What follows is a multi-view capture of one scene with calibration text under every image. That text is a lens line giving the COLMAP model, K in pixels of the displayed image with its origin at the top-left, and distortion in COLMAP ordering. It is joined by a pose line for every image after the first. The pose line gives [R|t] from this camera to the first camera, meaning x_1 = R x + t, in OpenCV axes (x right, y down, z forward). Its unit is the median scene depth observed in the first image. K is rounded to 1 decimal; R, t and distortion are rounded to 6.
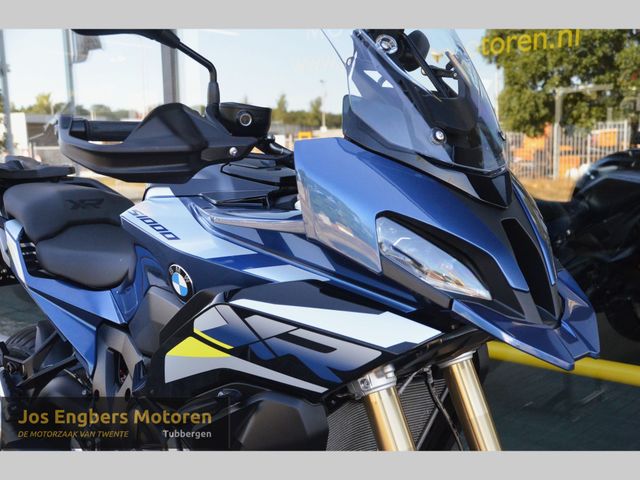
lens RADIAL K [[745.5, 0, 351.6], [0, 745.5, 249.9], [0, 0, 1]] dist [0.006516, 0.061102]
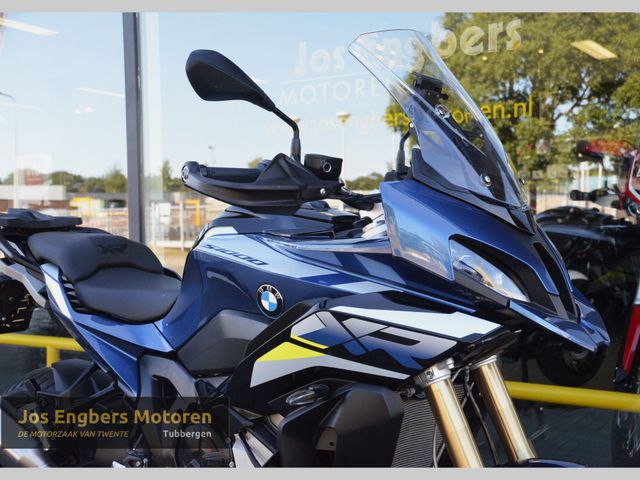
lens RADIAL K [[780.3, 0, 354.3], [0, 780.3, 239.7], [0, 0, 1]] dist [0.015051, 0.023171]
pose [[0.989028, -0.004214, 0.147670, -0.297321], [0.019940, 0.994254, -0.105174, 0.087832], [-0.146379, 0.106964, 0.983429, -0.293373]]
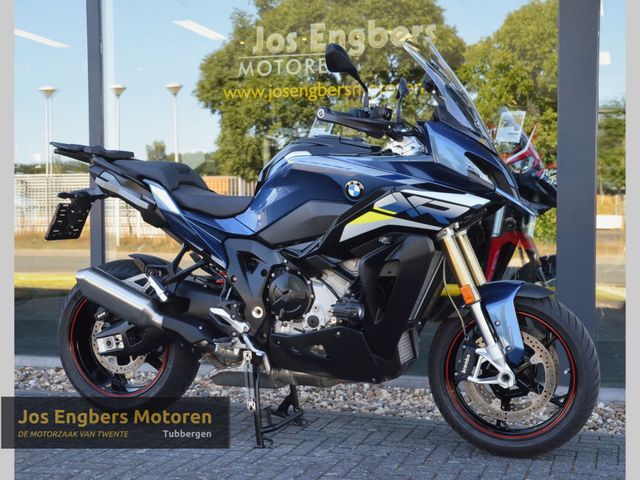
lens RADIAL K [[869.6, 0, 320.0], [0, 869.6, 240.0], [0, 0, 1]] dist [0.009042, 0.055602]
pose [[0.921848, 0.003693, 0.387533, -1.333645], [0.034258, 0.995264, -0.090975, 0.425272], [-0.386034, 0.097141, 0.917356, -1.245431]]
